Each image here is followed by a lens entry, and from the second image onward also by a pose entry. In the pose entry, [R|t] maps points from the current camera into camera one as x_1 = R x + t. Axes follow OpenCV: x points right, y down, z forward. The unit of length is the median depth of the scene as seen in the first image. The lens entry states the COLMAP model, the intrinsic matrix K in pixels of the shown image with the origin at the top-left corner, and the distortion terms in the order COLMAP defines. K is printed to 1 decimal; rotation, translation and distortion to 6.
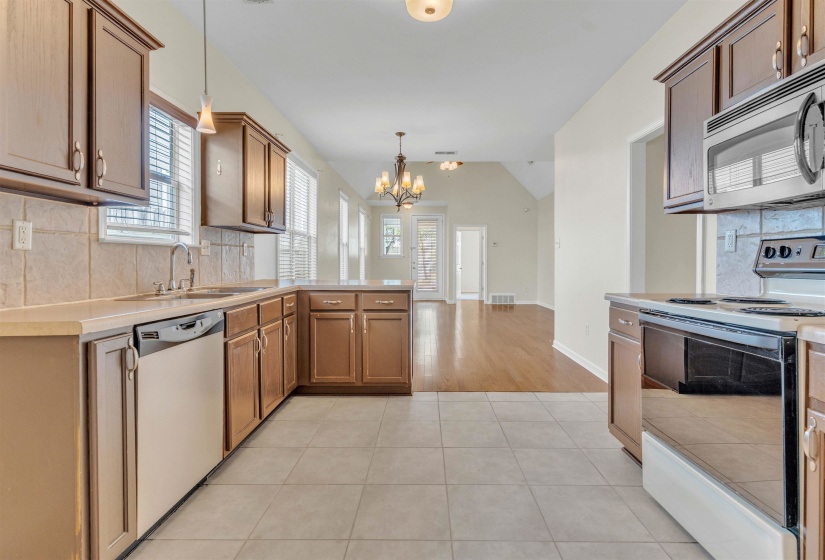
lens RADIAL K [[404.3, 0, 425.6], [0, 404.3, 279.1], [0, 0, 1]] dist [-0.012763, -0.000037]
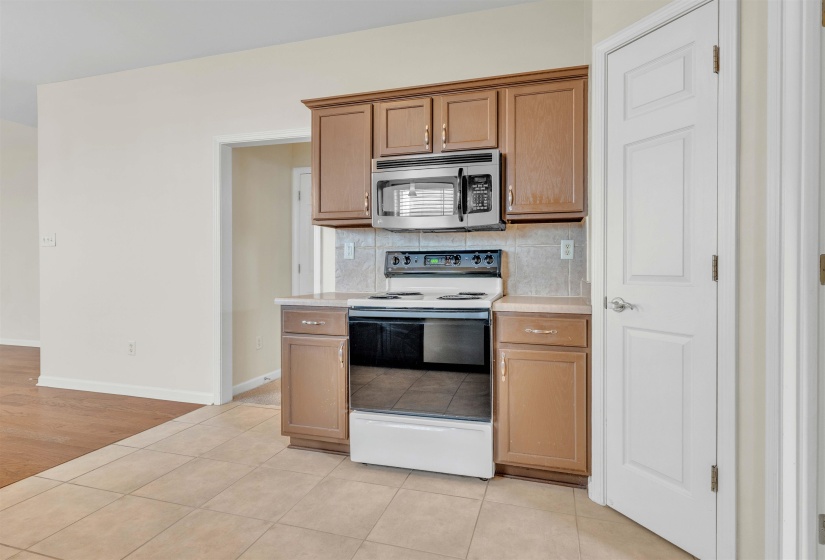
lens RADIAL K [[404.3, 0, 425.6], [0, 404.3, 279.1], [0, 0, 1]] dist [-0.012763, -0.000037]
pose [[0.262373, -0.017220, 0.964813, -0.461553], [0.033738, 0.999393, 0.008662, -0.006028], [-0.964376, 0.030278, 0.262795, 0.429907]]
